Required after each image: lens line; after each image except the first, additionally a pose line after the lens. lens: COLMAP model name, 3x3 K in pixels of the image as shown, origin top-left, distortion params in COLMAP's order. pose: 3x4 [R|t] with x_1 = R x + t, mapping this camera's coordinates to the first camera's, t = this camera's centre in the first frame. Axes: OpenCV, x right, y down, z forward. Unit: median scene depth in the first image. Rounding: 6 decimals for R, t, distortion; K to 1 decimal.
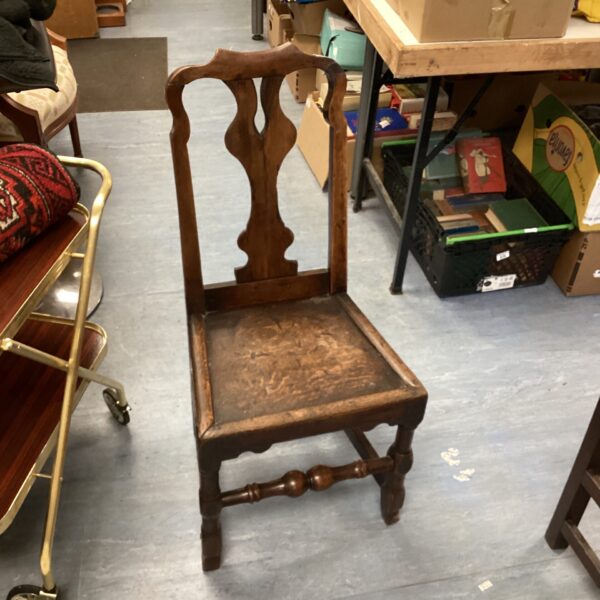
lens RADIAL K [[679.5, 0, 300.0], [0, 679.5, 300.0], [0, 0, 1]] dist [0.067240, -0.041970]
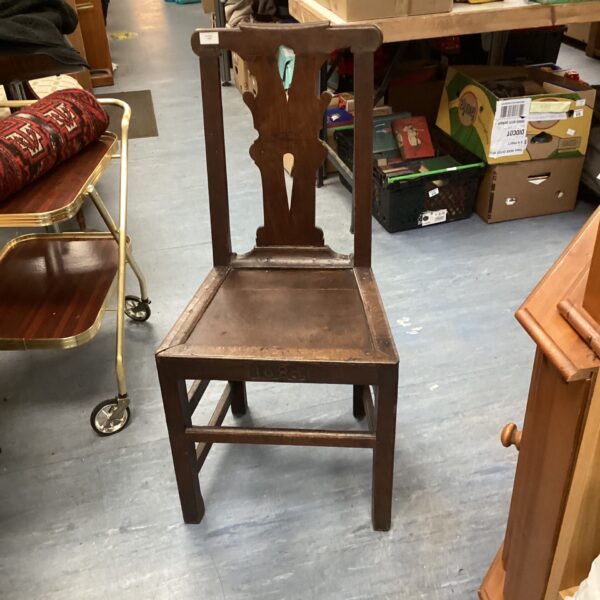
lens RADIAL K [[653.1, 0, 300.0], [0, 653.1, 300.0], [0, 0, 1]] dist [0.068109, 0.009190]
pose [[0.994887, -0.096757, 0.028958, -0.007732], [0.099290, 0.989498, -0.105049, 0.235004], [-0.018490, 0.107387, 0.994045, -0.194181]]
